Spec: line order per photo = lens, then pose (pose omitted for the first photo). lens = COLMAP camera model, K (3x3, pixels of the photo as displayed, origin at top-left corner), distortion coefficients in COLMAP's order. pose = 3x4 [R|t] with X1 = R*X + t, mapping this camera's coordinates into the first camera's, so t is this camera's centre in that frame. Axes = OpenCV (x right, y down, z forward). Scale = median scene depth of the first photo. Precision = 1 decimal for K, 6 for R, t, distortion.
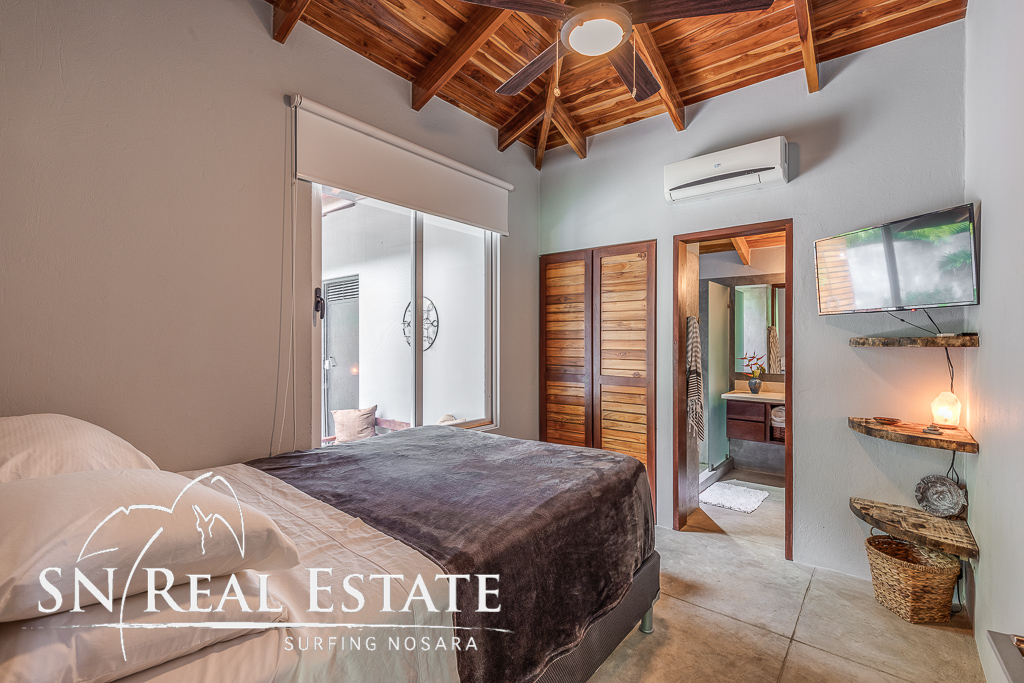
lens RADIAL K [[457.1, 0, 518.5], [0, 457.1, 342.9], [0, 0, 1]] dist [0.003548, 0.001347]
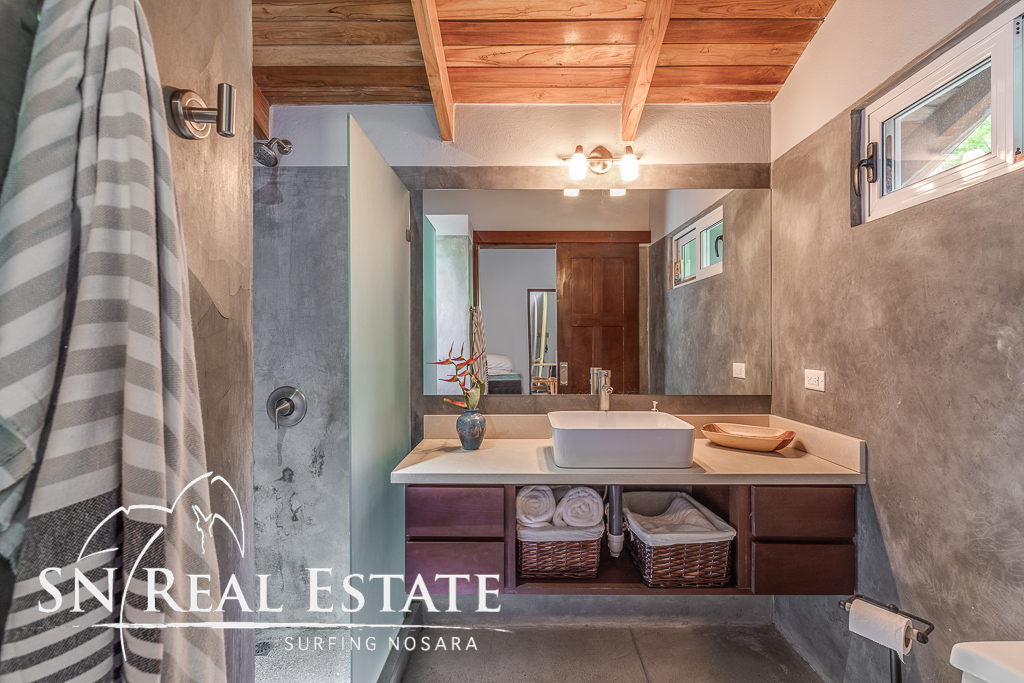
lens RADIAL K [[457.1, 0, 518.5], [0, 457.1, 342.9], [0, 0, 1]] dist [0.003548, 0.001347]
pose [[0.782050, -0.002482, 0.623210, 0.285406], [0.008094, 0.999948, -0.006175, 0.019528], [-0.623163, 0.009874, 0.782030, 0.629607]]
